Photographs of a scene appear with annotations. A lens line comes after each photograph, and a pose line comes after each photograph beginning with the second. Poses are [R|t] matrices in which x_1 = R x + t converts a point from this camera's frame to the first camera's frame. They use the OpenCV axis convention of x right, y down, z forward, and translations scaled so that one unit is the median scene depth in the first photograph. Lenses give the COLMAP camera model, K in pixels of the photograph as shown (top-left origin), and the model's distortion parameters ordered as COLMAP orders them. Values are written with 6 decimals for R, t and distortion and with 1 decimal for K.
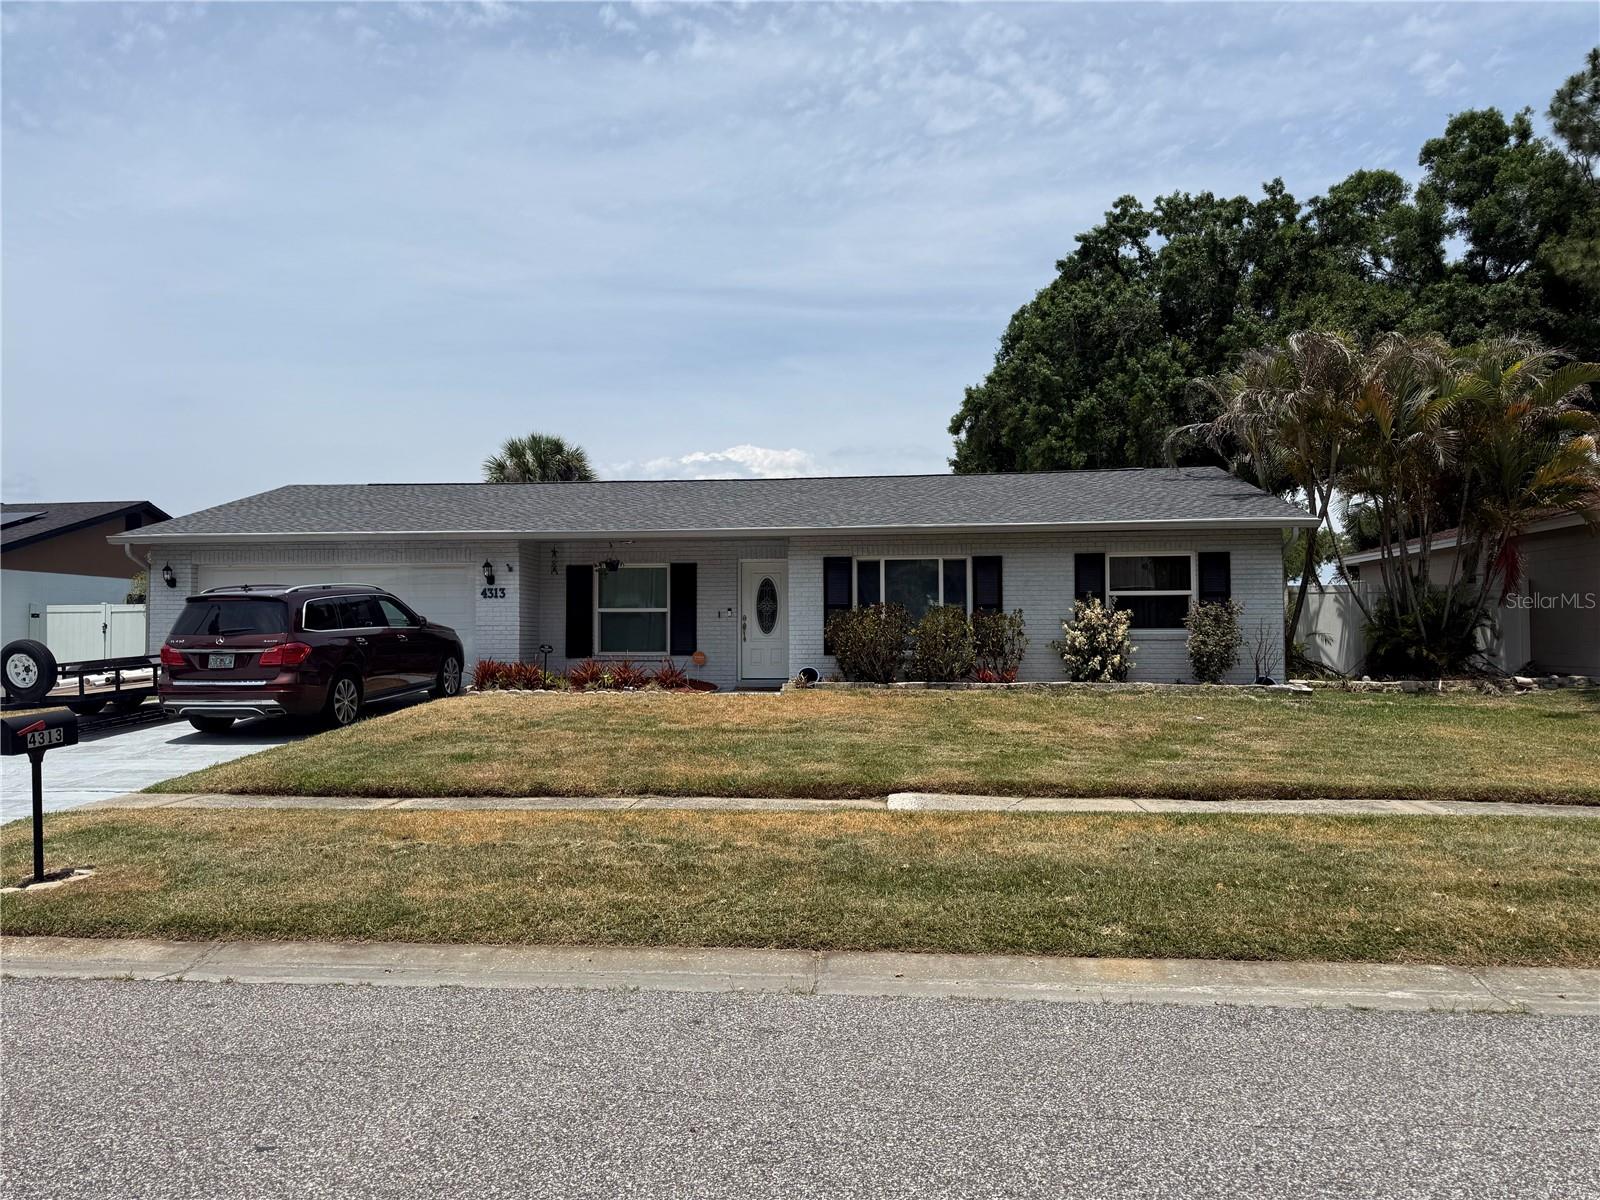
lens RADIAL K [[1113.7, 0, 800.0], [0, 1113.7, 600.0], [0, 0, 1]] dist [0.113937, -0.163986]
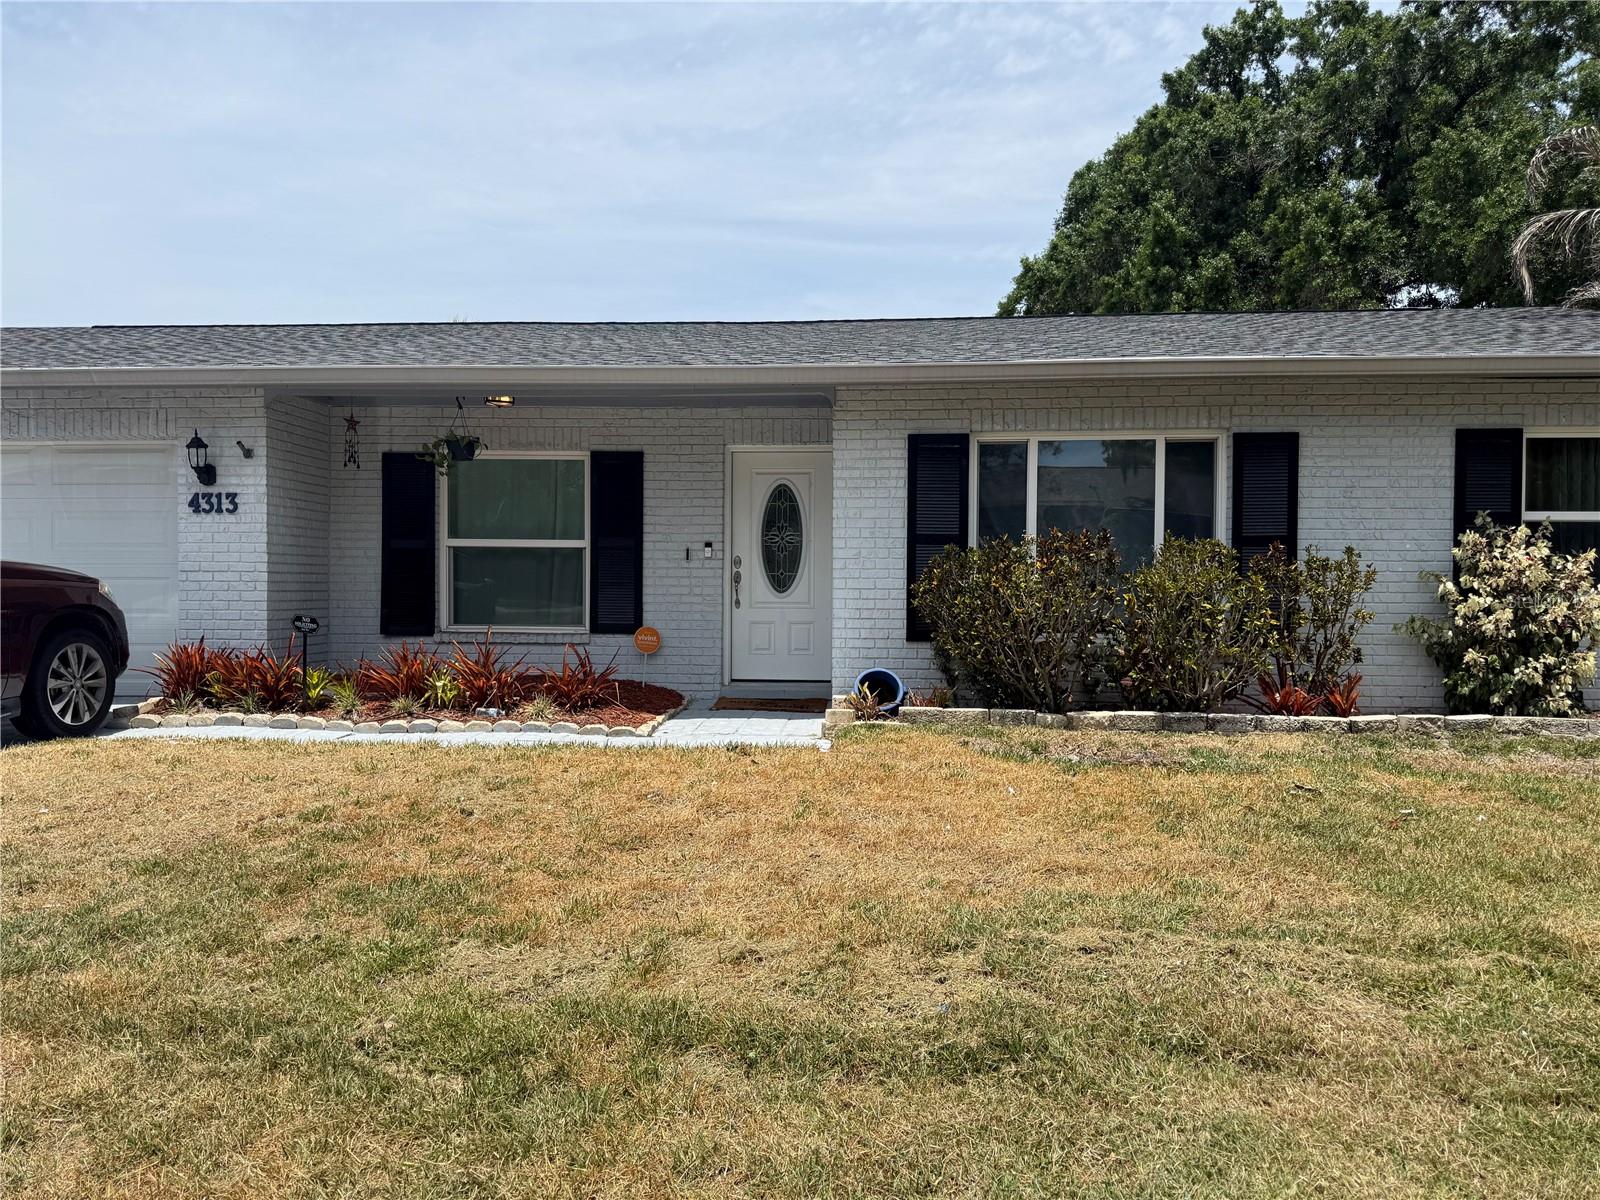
lens RADIAL K [[1113.7, 0, 800.0], [0, 1113.7, 600.0], [0, 0, 1]] dist [0.113937, -0.163986]
pose [[0.999830, 0.009919, 0.015546, -0.030291], [-0.010675, 0.998724, 0.049359, 0.008587], [-0.015037, -0.049516, 0.998660, 0.510962]]
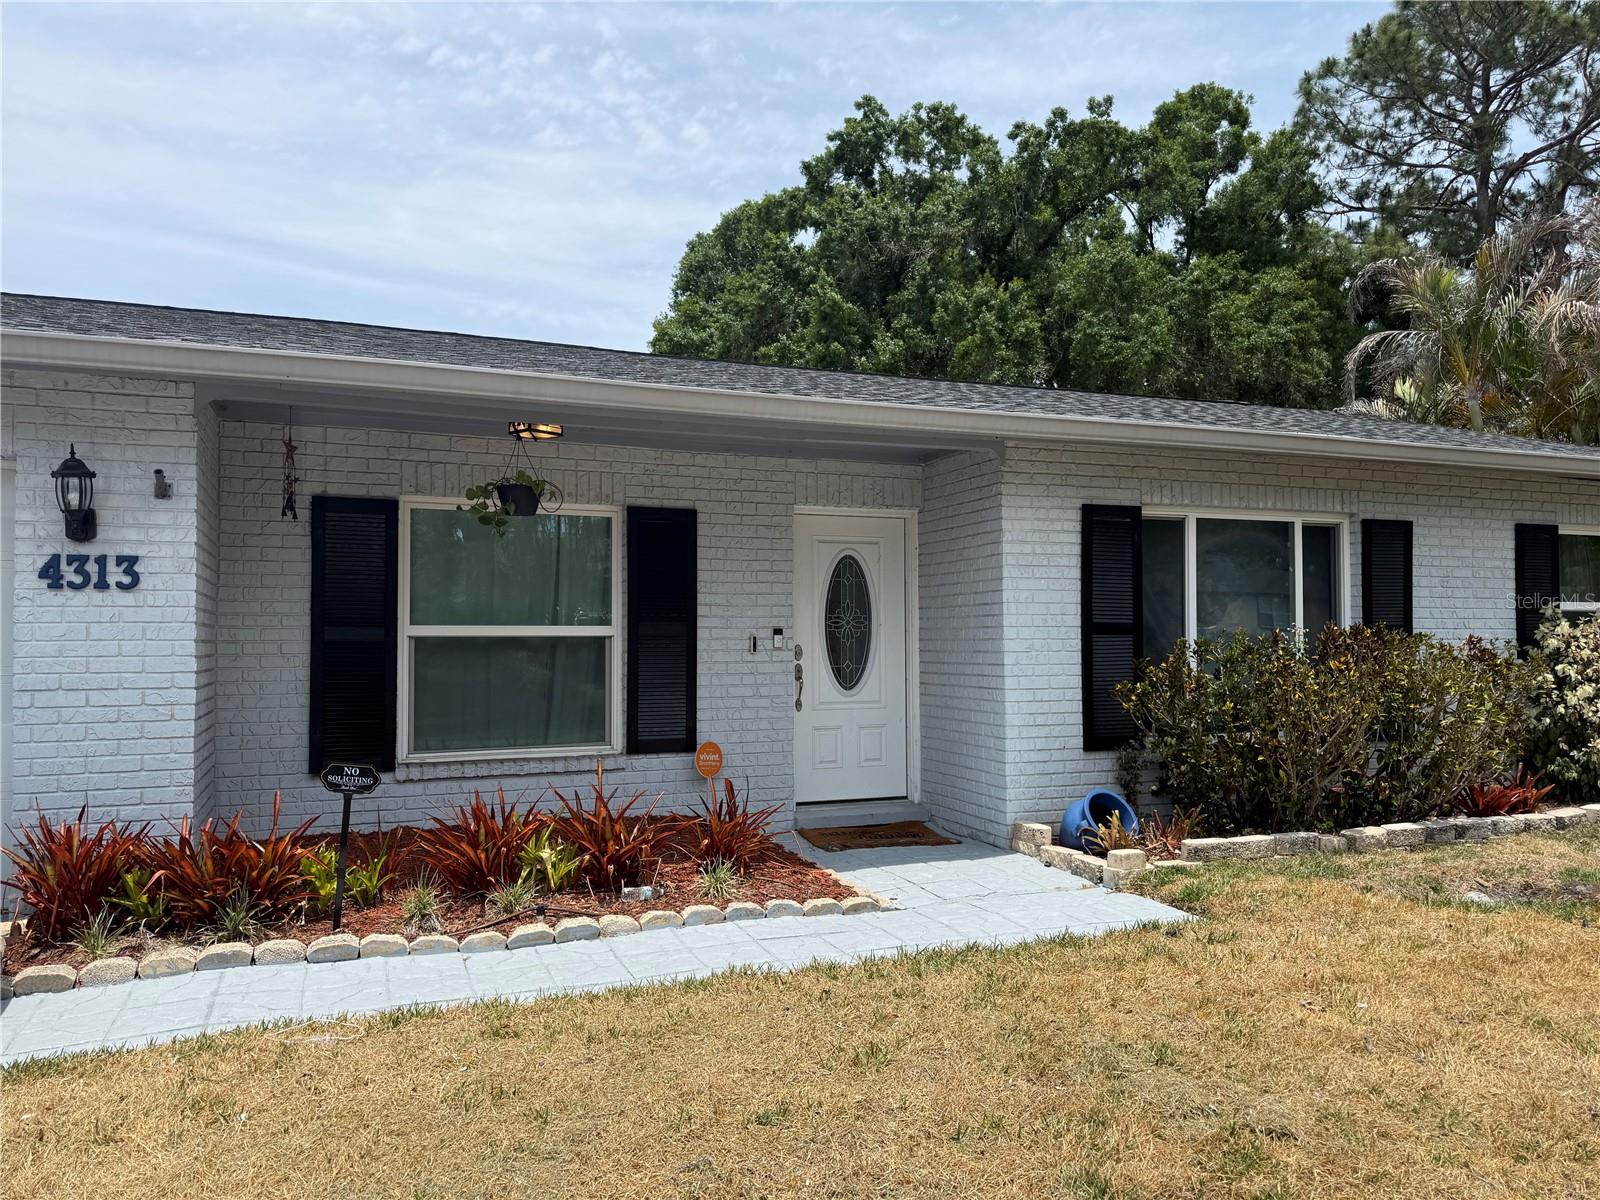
lens RADIAL K [[1113.7, 0, 800.0], [0, 1113.7, 600.0], [0, 0, 1]] dist [0.113937, -0.163986]
pose [[0.895013, 0.016476, 0.445735, -0.241044], [-0.015298, 0.999863, -0.006242, -0.000171], [-0.445777, -0.001232, 0.895143, 0.668647]]
